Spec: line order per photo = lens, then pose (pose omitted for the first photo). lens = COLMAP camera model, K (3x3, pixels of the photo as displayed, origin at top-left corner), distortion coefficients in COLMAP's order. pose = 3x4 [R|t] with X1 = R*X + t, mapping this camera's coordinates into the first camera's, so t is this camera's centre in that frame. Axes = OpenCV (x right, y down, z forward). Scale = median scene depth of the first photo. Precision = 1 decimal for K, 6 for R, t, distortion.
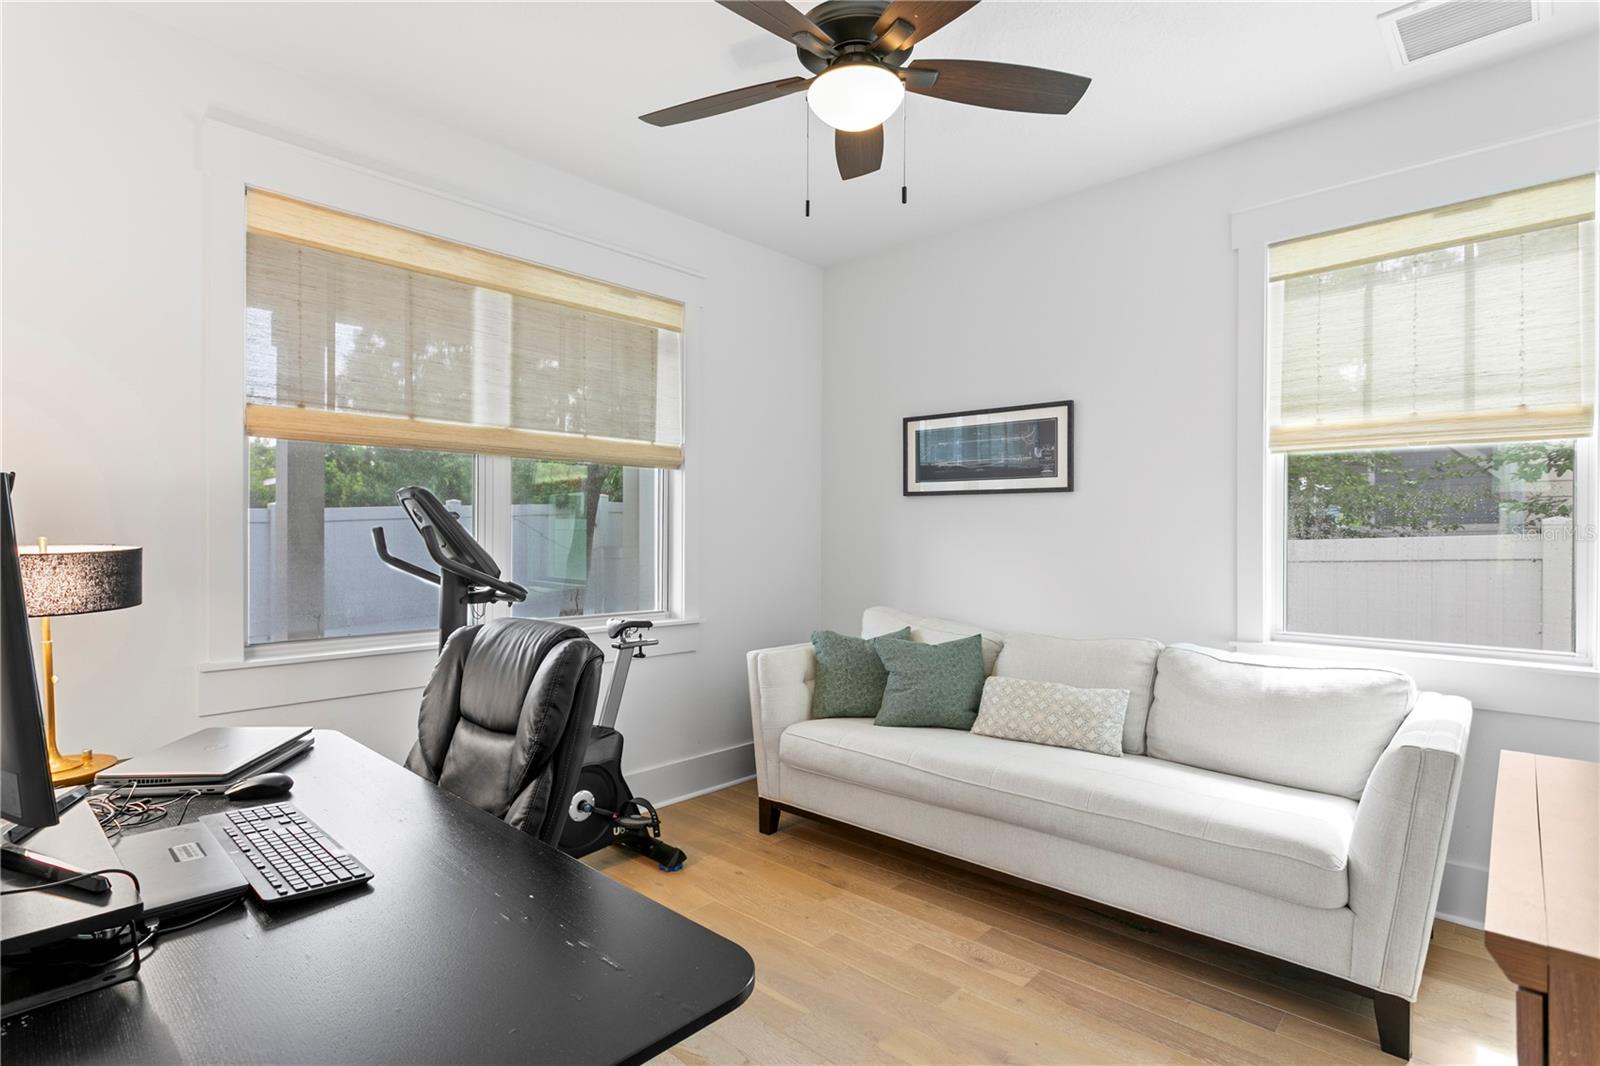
lens RADIAL K [[778.7, 0, 775.6], [0, 778.7, 536.9], [0, 0, 1]] dist [-0.020363, 0.012927]
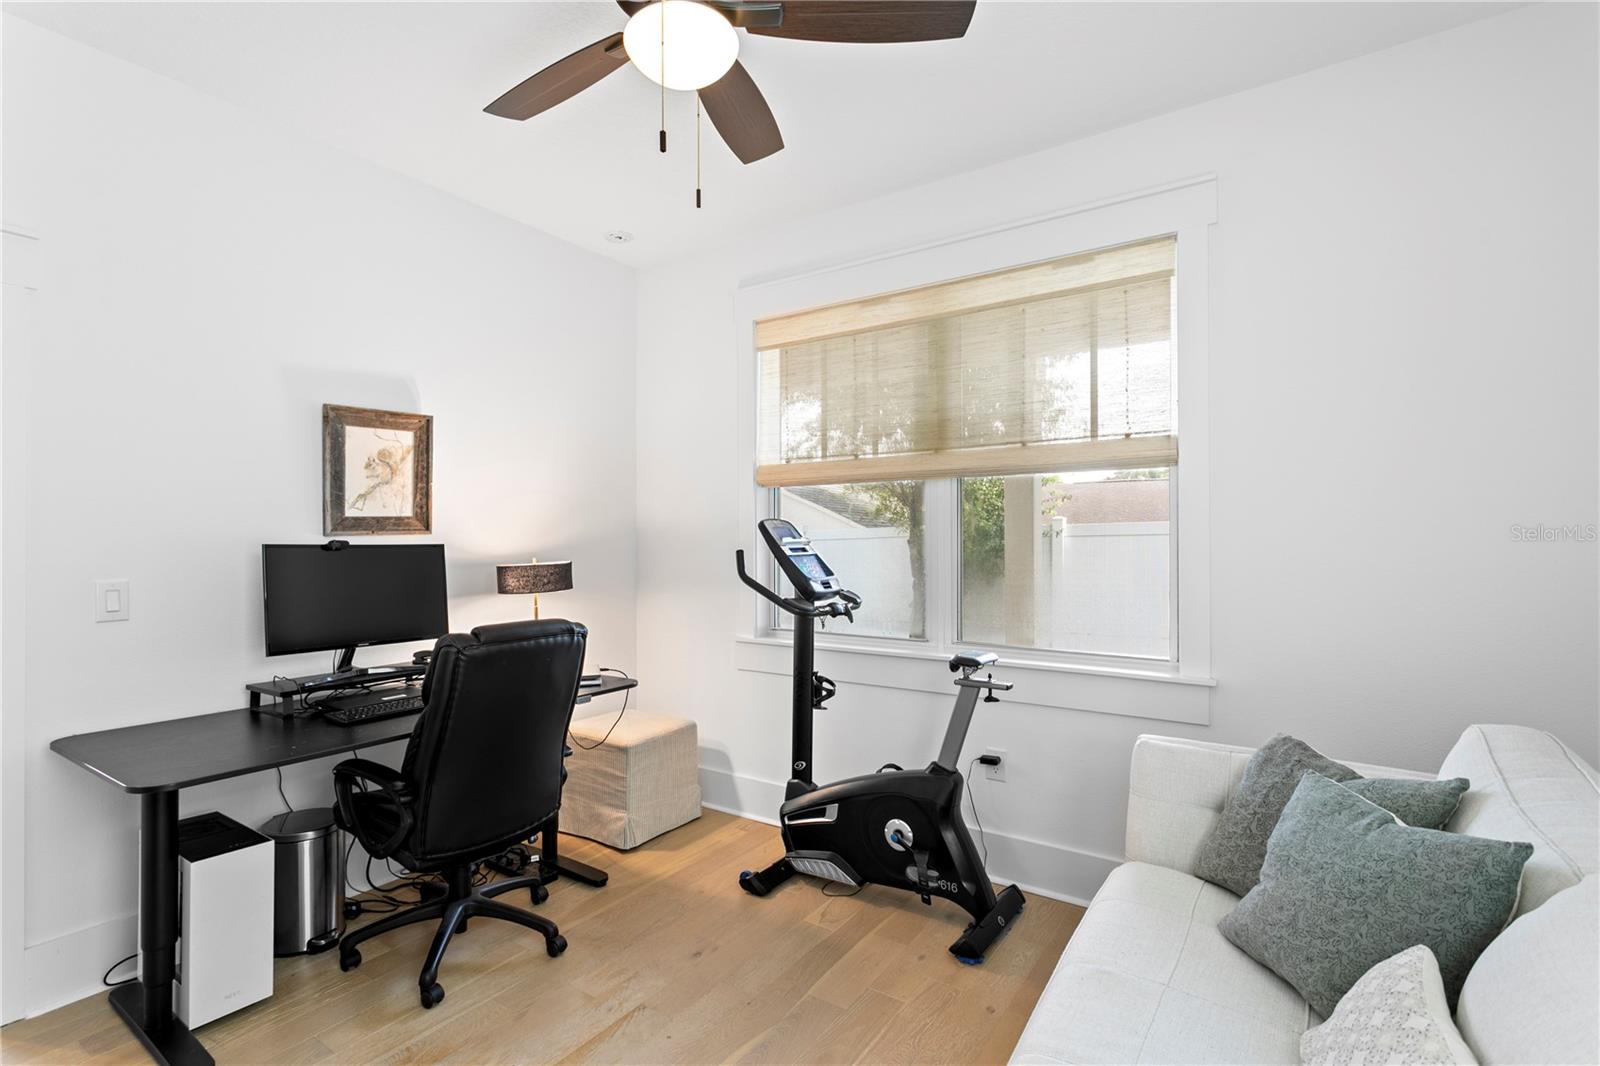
lens RADIAL K [[769.7, 0, 778.7], [0, 769.7, 537.1], [0, 0, 1]] dist [0.012306, 0.000192]
pose [[0.157408, -0.010466, -0.987478, 0.630545], [-0.001455, 0.999940, -0.010829, -0.016069], [0.987533, 0.003141, 0.157384, 0.640806]]
